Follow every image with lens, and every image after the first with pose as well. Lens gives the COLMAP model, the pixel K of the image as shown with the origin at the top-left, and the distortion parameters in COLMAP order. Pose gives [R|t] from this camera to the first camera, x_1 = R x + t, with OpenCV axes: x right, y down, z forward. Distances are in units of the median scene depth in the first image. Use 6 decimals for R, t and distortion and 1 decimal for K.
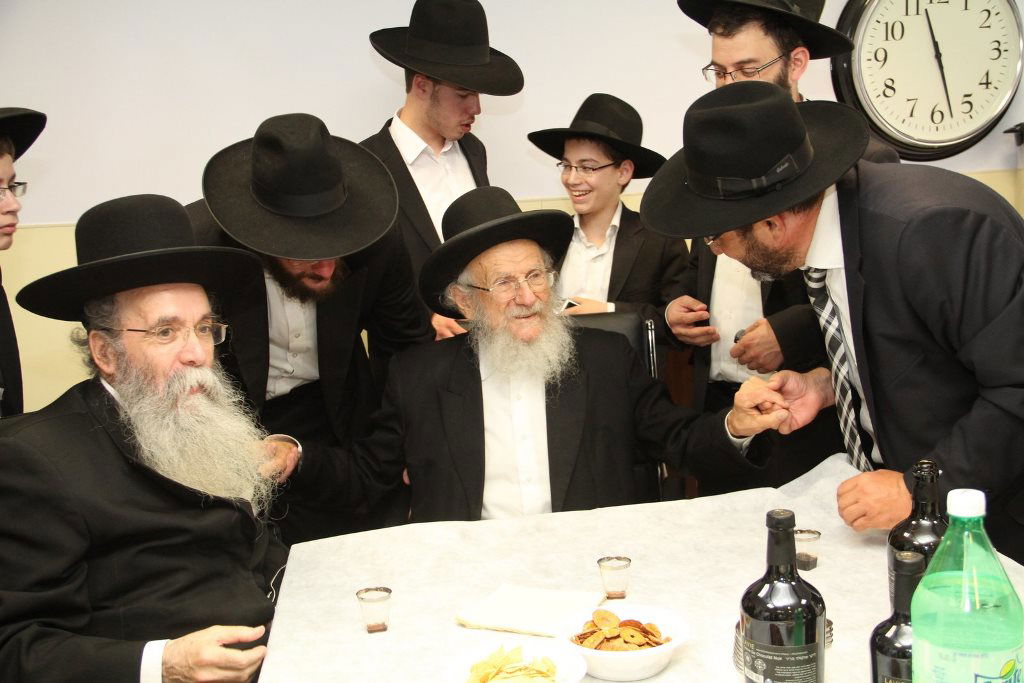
lens RADIAL K [[1319.0, 0, 504.8], [0, 1319.0, 366.2], [0, 0, 1]] dist [0.073988, 0.000000]
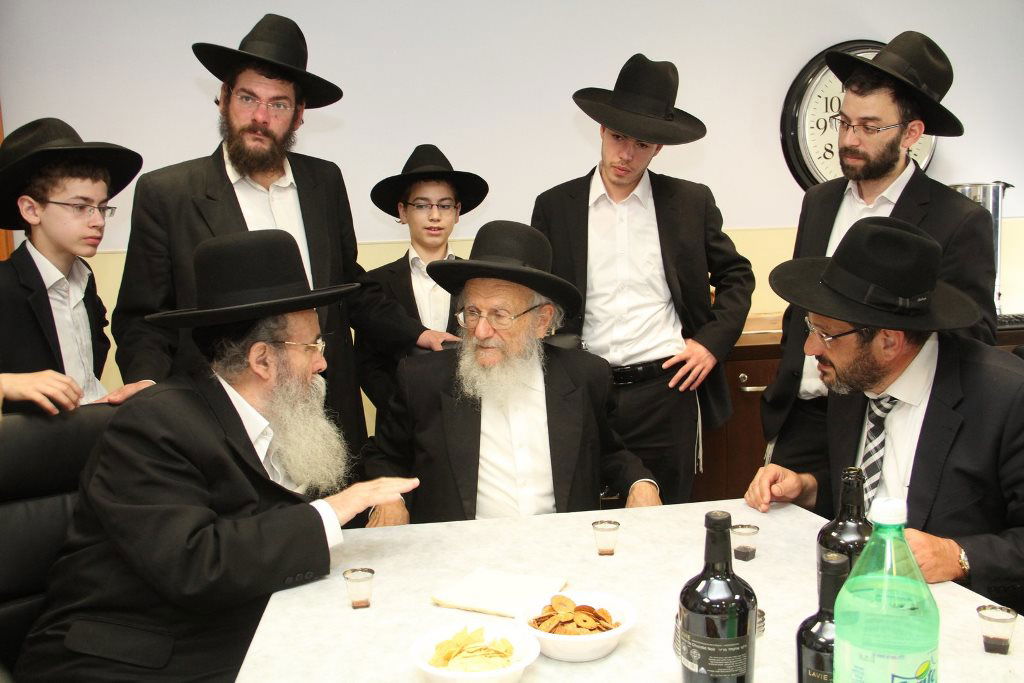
lens RADIAL K [[1042.1, 0, 514.5], [0, 1042.1, 365.5], [0, 0, 1]] dist [-0.031812, 0.000000]
pose [[0.999624, 0.024955, -0.011384, 0.043585], [-0.025126, 0.999570, -0.015131, 0.006074], [0.011002, 0.015411, 0.999821, 0.133964]]
